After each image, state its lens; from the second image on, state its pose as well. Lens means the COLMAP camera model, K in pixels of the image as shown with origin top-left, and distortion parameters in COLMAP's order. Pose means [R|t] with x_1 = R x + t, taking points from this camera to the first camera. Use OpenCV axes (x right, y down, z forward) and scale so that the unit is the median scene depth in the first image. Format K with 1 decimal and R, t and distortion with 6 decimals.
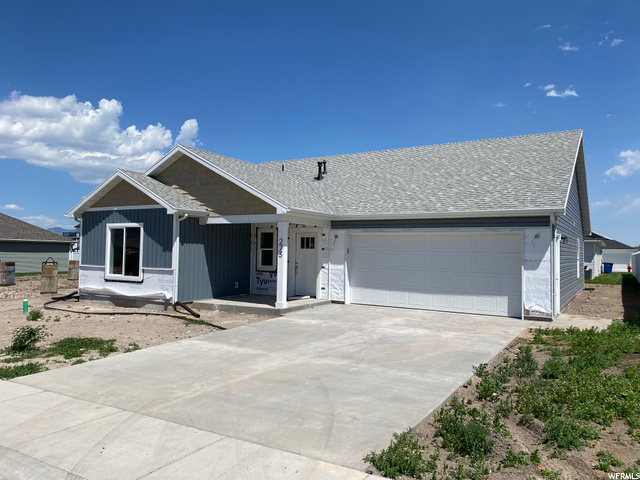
lens RADIAL K [[489.2, 0, 322.5], [0, 489.2, 238.8], [0, 0, 1]] dist [0.062424, -0.073538]
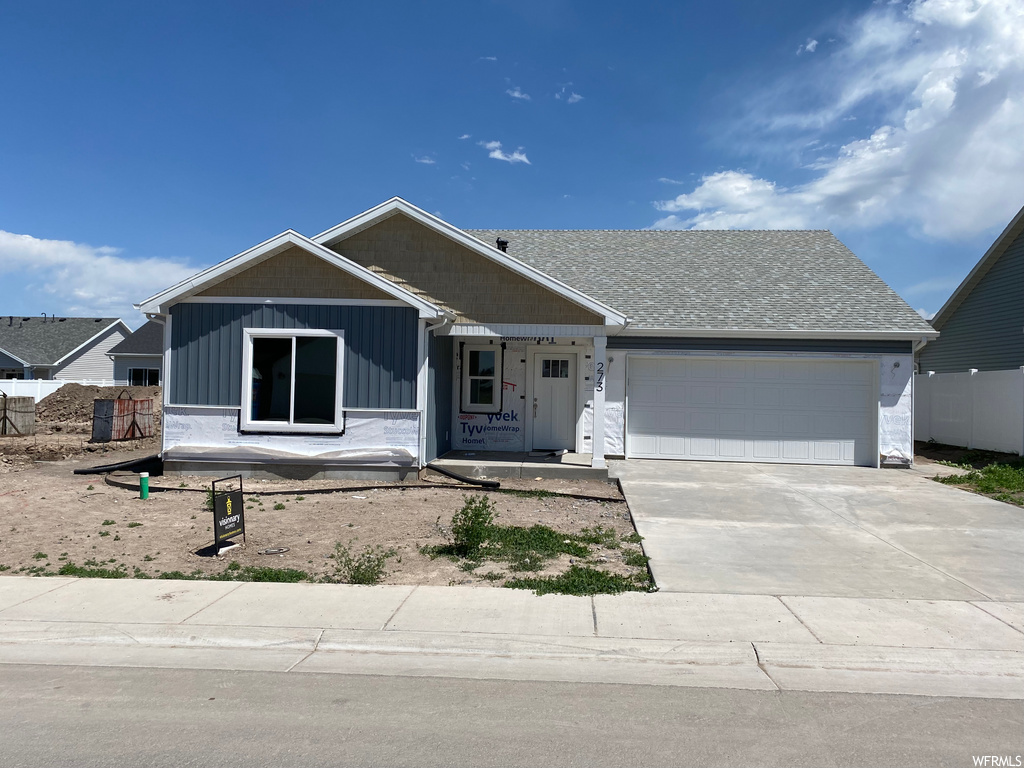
lens RADIAL K [[782.7, 0, 516.0], [0, 782.7, 382.1], [0, 0, 1]] dist [0.062424, -0.073538]
pose [[0.891237, 0.006163, 0.453496, -0.583996], [-0.017793, 0.999613, 0.021383, 0.004903], [-0.453189, -0.027127, 0.891002, 0.098600]]
